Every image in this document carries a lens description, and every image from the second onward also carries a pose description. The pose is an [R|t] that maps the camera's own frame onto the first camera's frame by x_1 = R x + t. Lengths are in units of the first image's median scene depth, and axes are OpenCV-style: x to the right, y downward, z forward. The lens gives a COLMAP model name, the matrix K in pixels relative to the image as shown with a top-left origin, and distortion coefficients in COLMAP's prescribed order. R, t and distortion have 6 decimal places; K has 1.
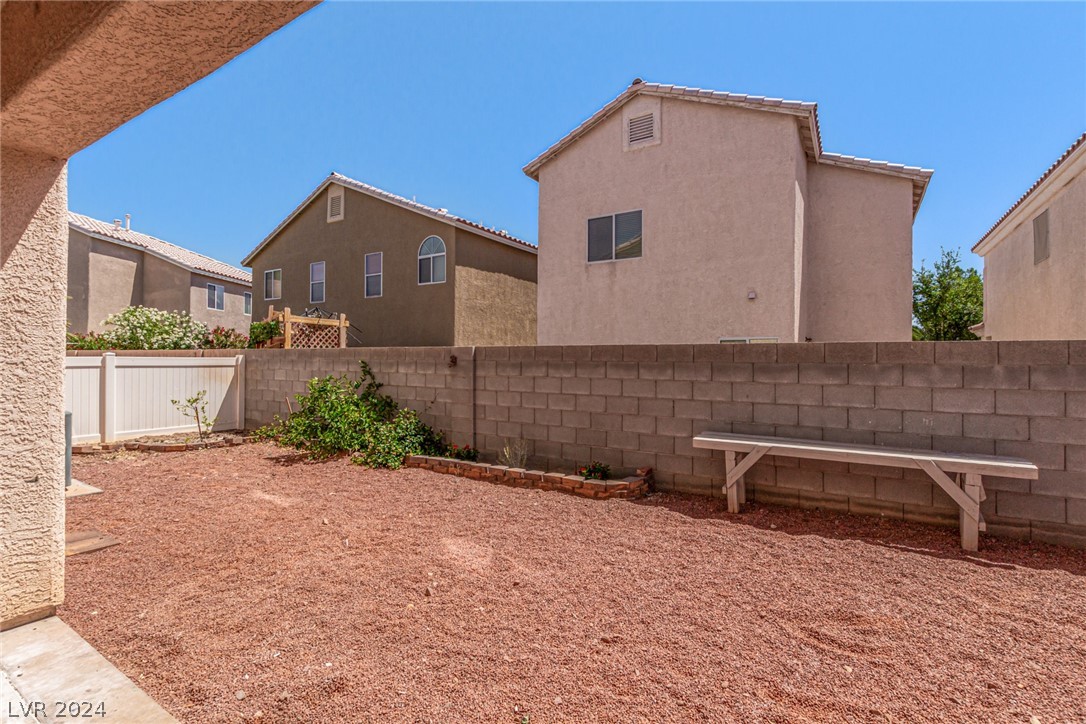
lens RADIAL K [[512.6, 0, 541.0], [0, 512.6, 358.8], [0, 0, 1]] dist [0.008755, -0.004387]
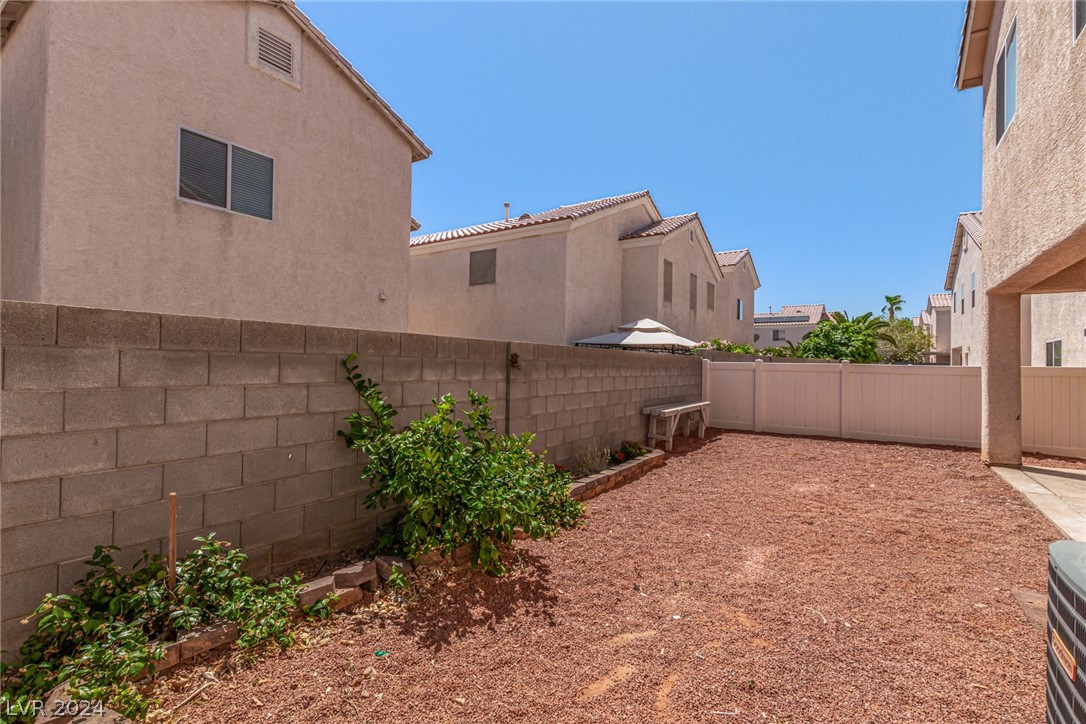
lens RADIAL K [[512.6, 0, 544.2], [0, 512.6, 356.9], [0, 0, 1]] dist [0.008755, -0.004387]
pose [[-0.004687, 0.009872, 0.999940, -0.620060], [-0.017763, 0.999793, -0.009953, 0.003456], [-0.999831, -0.017809, -0.004511, 0.657604]]
